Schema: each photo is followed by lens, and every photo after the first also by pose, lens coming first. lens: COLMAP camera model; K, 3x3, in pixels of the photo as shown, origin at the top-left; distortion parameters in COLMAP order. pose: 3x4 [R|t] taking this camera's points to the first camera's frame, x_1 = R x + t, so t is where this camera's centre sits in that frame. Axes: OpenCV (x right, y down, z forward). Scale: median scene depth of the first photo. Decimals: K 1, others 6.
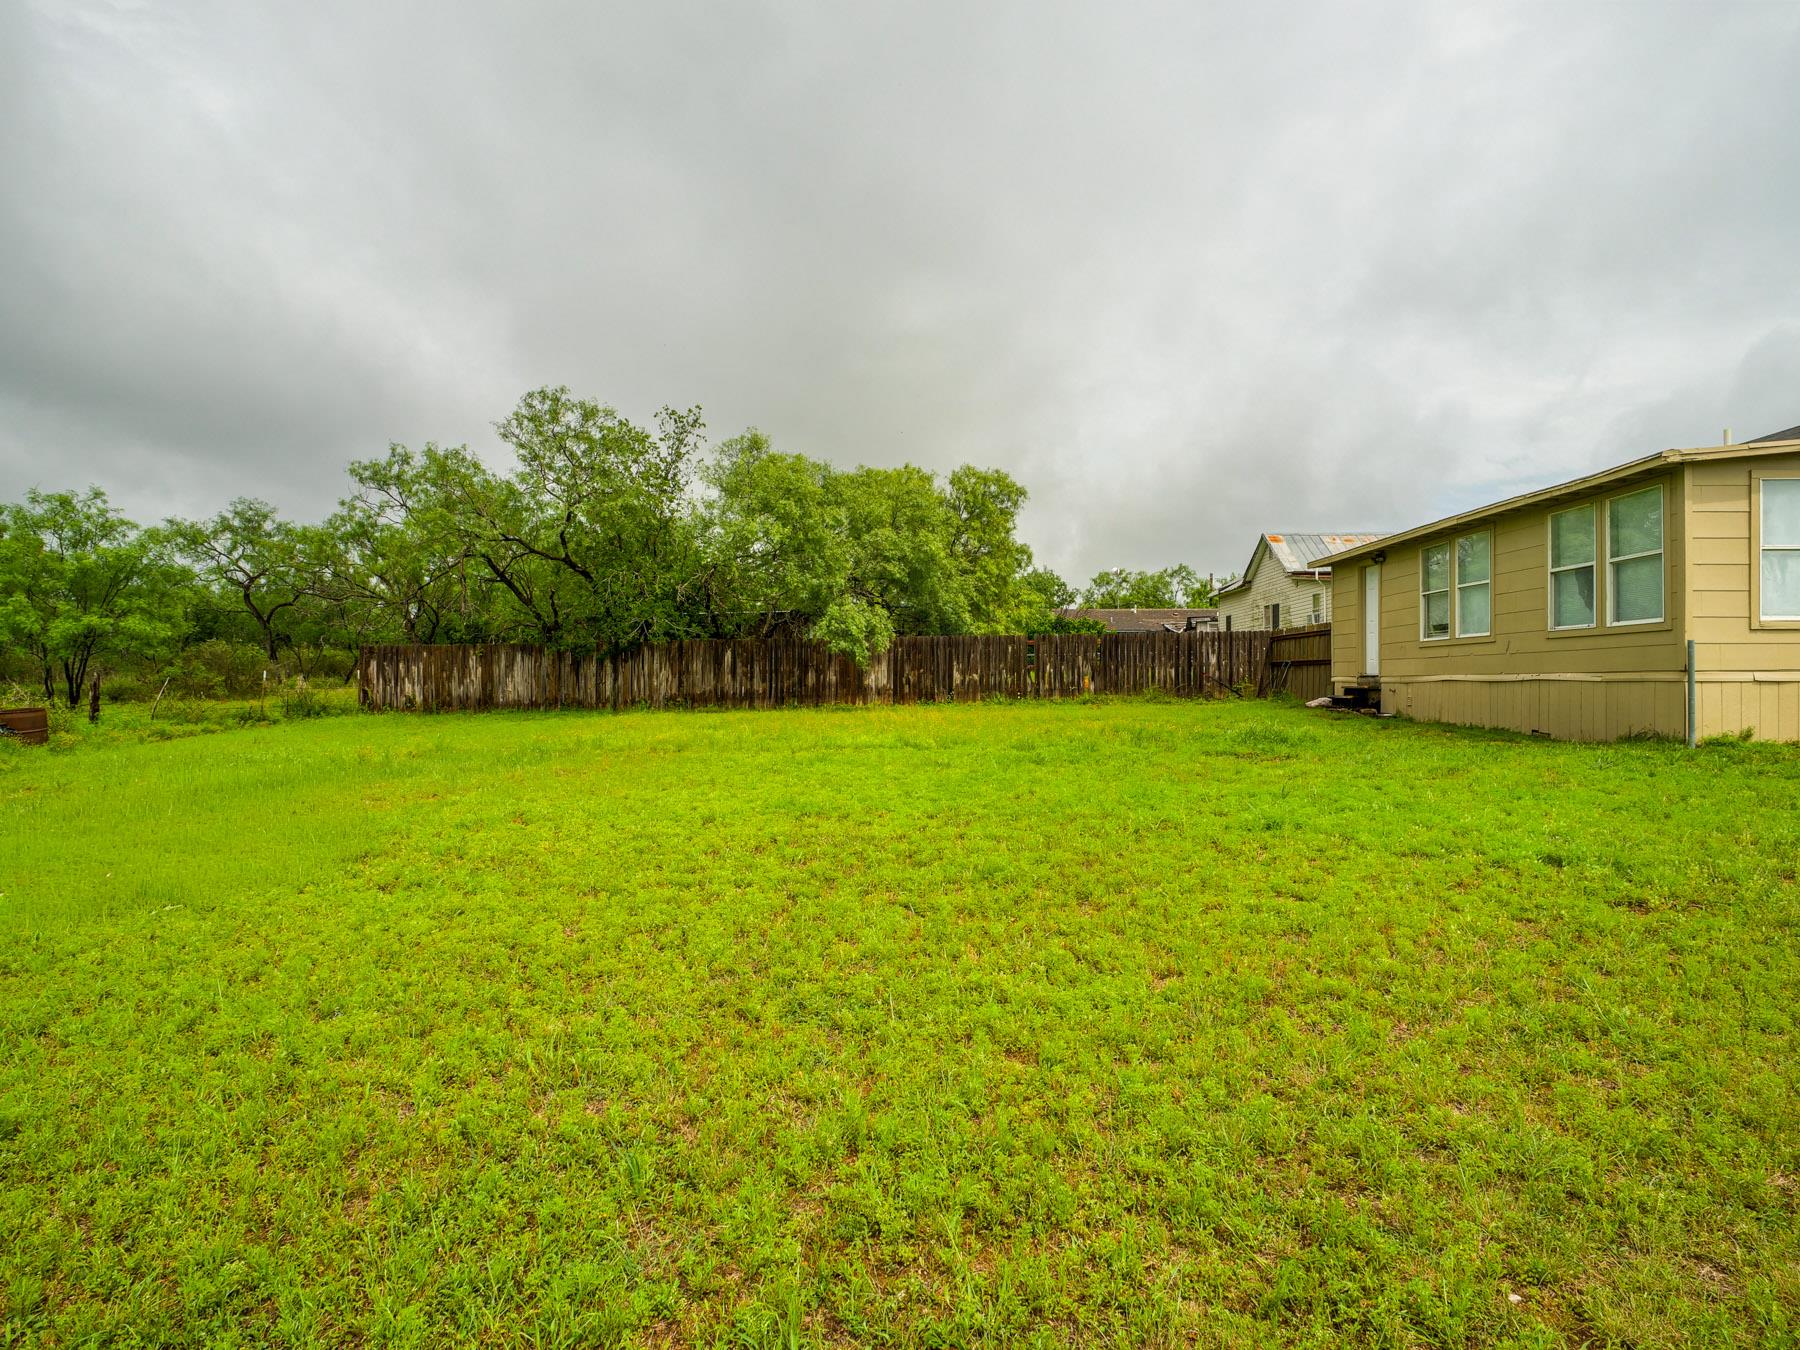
lens RADIAL K [[988.6, 0, 900.1], [0, 988.6, 663.3], [0, 0, 1]] dist [-0.007291, 0.000313]
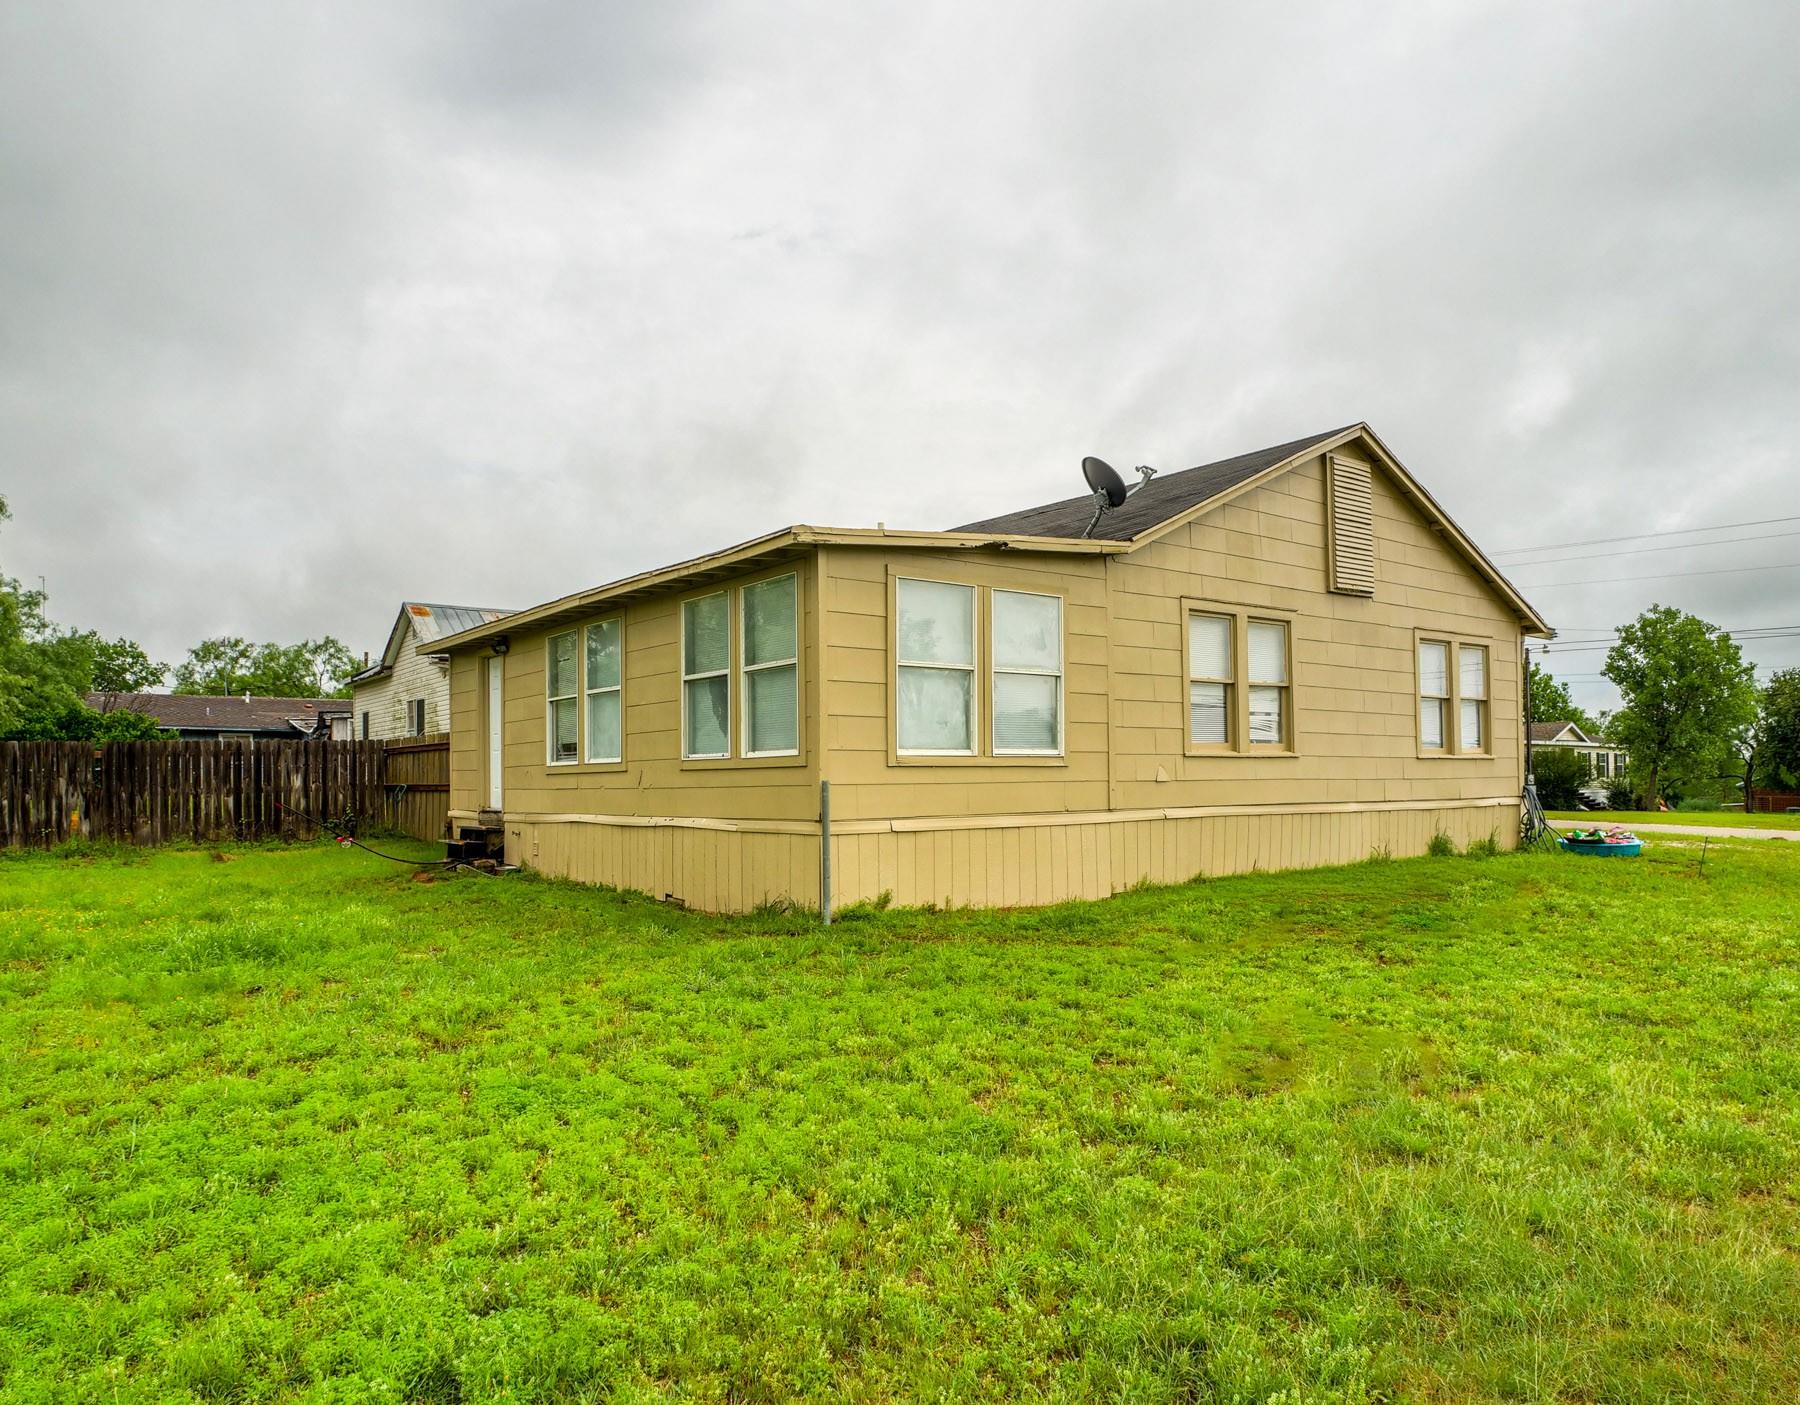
lens RADIAL K [[1220.1, 0, 903.6], [0, 1220.1, 711.3], [0, 0, 1]] dist [-0.009069, -0.000053]
pose [[0.771313, 0.026406, 0.635908, 0.155718], [0.001509, 0.999060, -0.043315, -0.022087], [-0.636455, 0.034369, 0.770548, 0.146848]]
